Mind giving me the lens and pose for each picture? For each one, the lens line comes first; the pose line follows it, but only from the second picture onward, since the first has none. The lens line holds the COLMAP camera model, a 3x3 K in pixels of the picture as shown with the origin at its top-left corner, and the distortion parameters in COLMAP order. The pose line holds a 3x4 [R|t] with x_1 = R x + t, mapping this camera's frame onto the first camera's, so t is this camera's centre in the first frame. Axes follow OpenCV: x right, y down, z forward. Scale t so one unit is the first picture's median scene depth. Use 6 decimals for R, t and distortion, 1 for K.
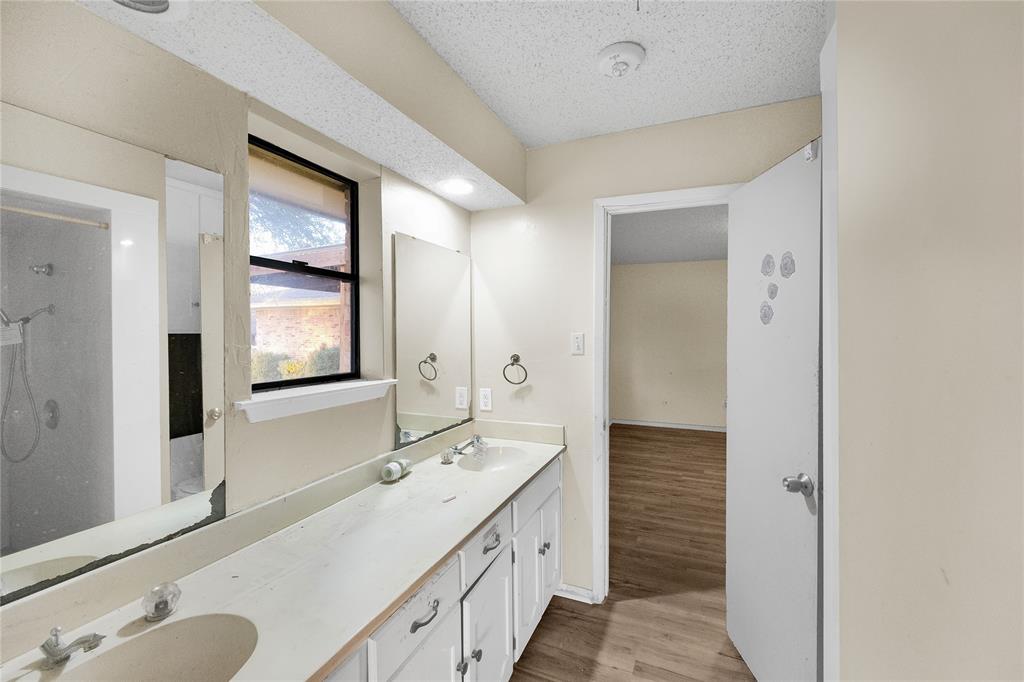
lens RADIAL K [[410.3, 0, 515.6], [0, 410.3, 332.6], [0, 0, 1]] dist [-0.003788, 0.000288]
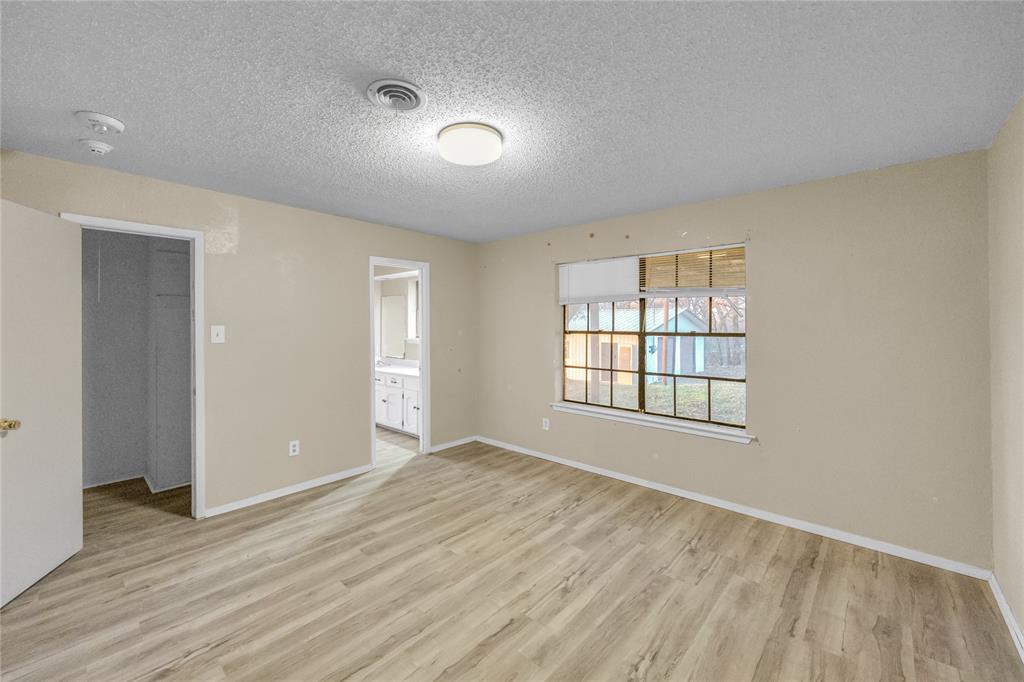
lens RADIAL K [[410.3, 0, 498.6], [0, 410.3, 341.2], [0, 0, 1]] dist [-0.003788, 0.000288]
pose [[-0.338018, 0.044321, -0.940096, 1.090960], [0.004061, 0.998950, 0.045635, -0.005277], [0.941131, 0.011608, -0.337843, 1.112223]]
